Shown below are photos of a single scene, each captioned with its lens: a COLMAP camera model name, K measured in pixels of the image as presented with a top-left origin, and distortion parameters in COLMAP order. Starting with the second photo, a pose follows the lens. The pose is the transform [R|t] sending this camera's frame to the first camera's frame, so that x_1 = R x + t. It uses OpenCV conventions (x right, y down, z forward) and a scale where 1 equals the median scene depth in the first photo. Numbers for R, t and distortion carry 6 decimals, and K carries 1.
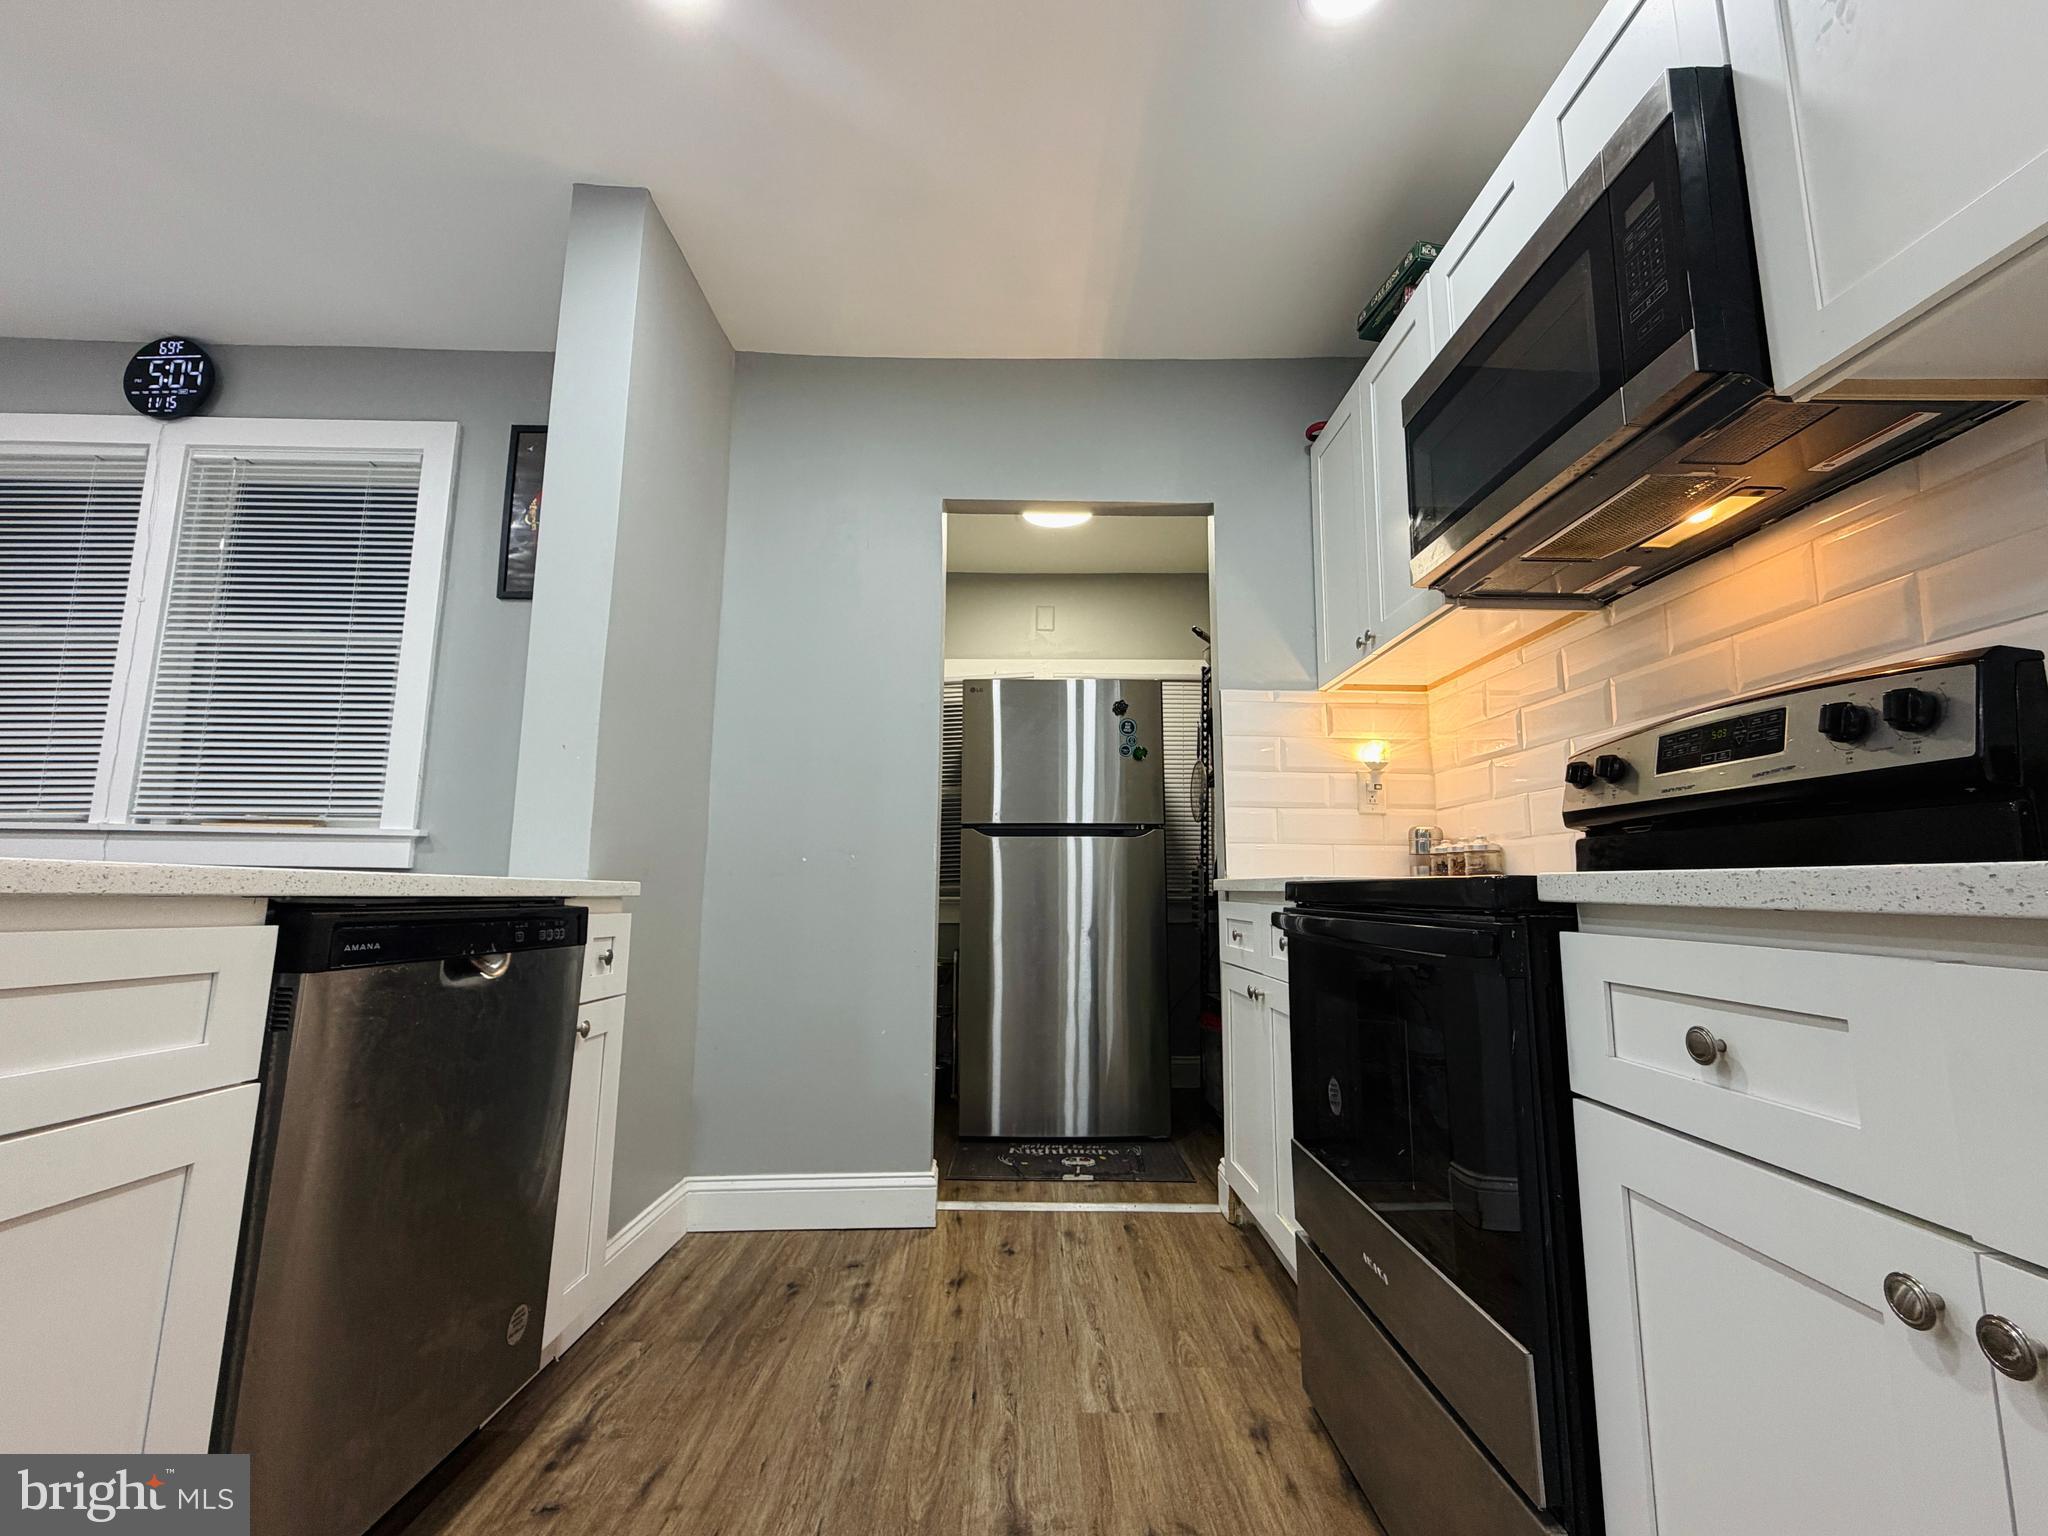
lens RADIAL K [[873.1, 0, 1023.2], [0, 873.1, 766.6], [0, 0, 1]] dist [-0.000746, -0.000861]
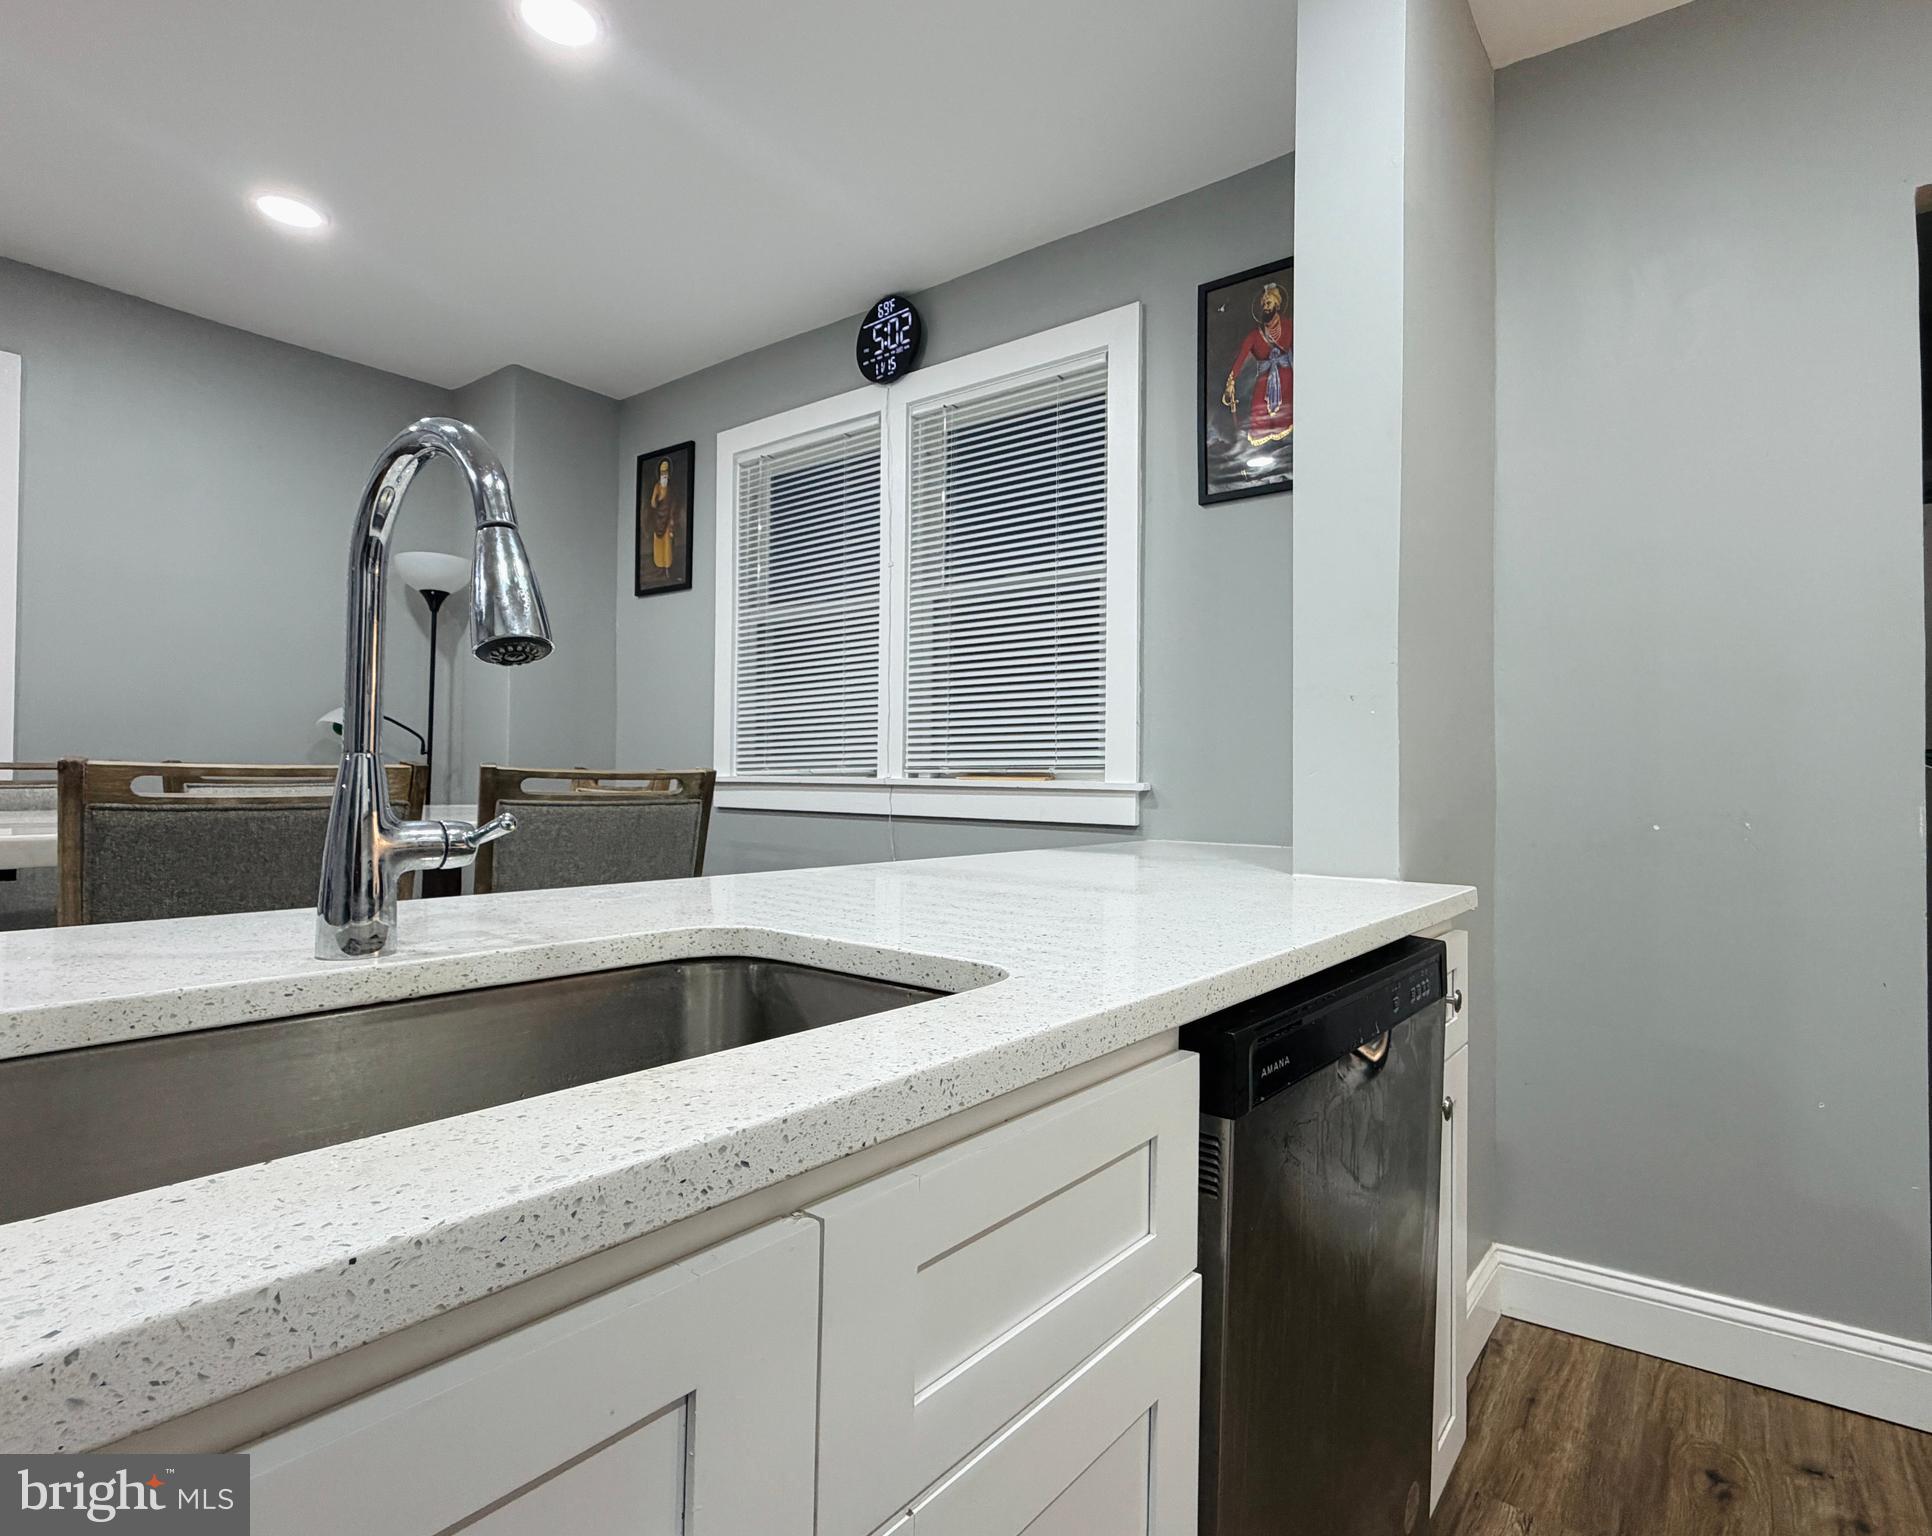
lens RADIAL K [[984.2, 0, 1013.7], [0, 984.2, 766.2], [0, 0, 1]] dist [-0.001279, -0.000990]
pose [[0.799414, -0.011219, -0.600676, -0.185389], [0.084640, 0.991957, 0.094116, -0.049868], [0.594789, -0.126078, 0.793934, 0.117434]]
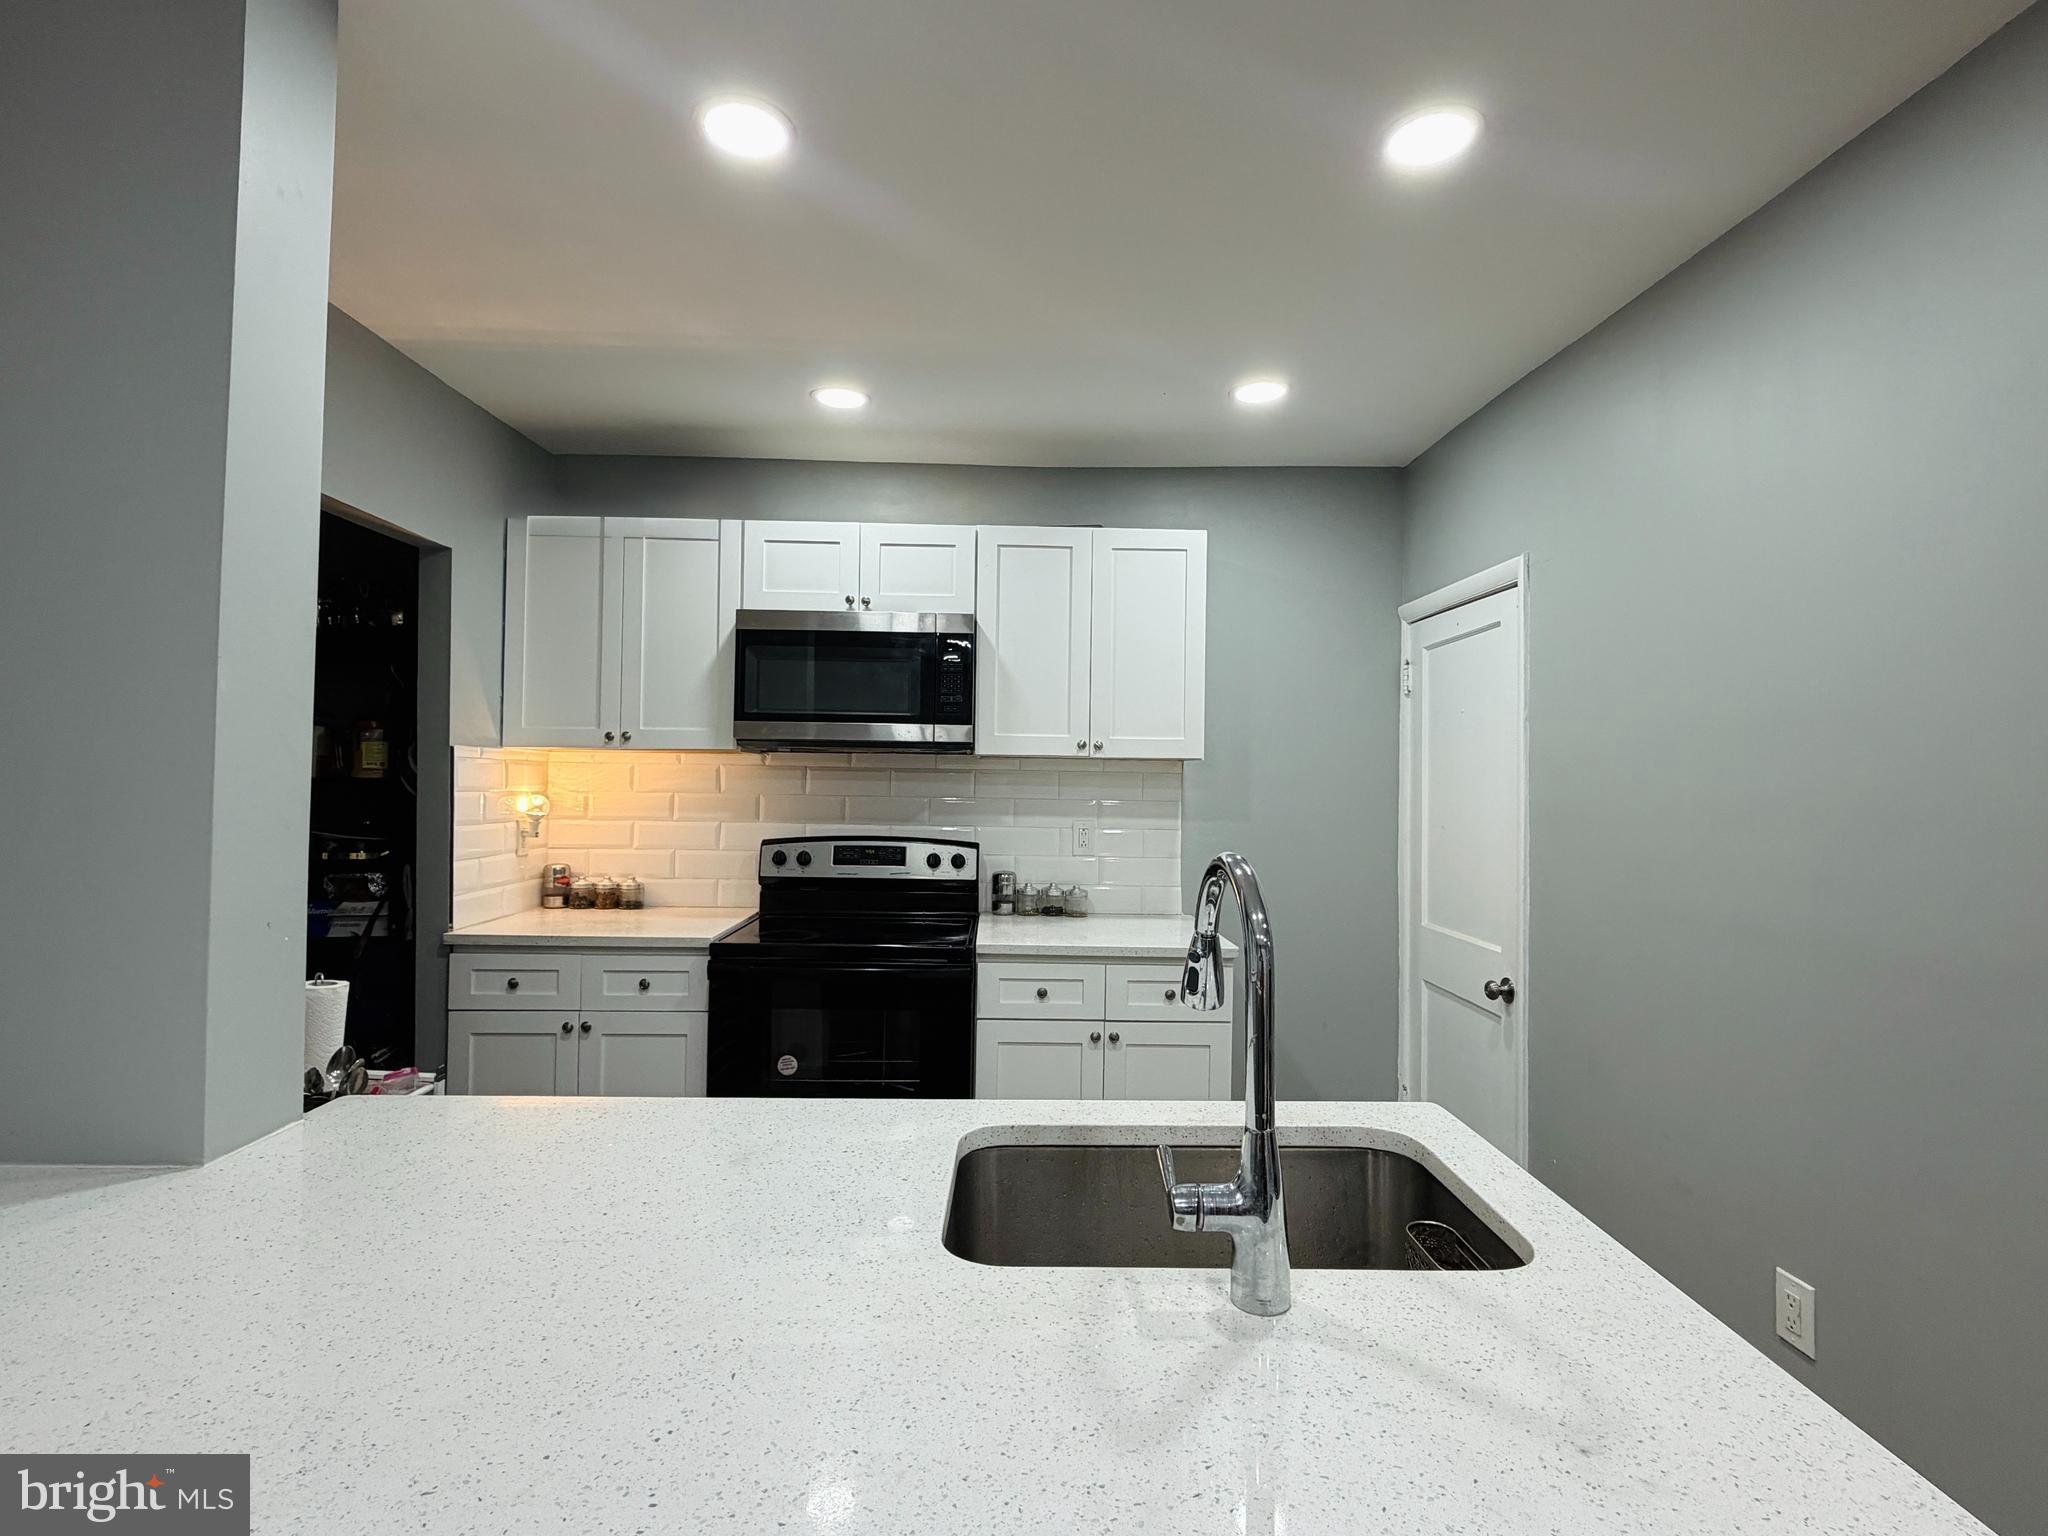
lens RADIAL K [[962.0, 0, 1019.8], [0, 962.0, 767.9], [0, 0, 1]] dist [0.000178, 0.000356]
pose [[-0.010931, 0.003237, 0.999935, -0.901621], [-0.154169, 0.988032, -0.004884, -0.159163], [-0.987984, -0.154213, -0.010301, 0.361827]]
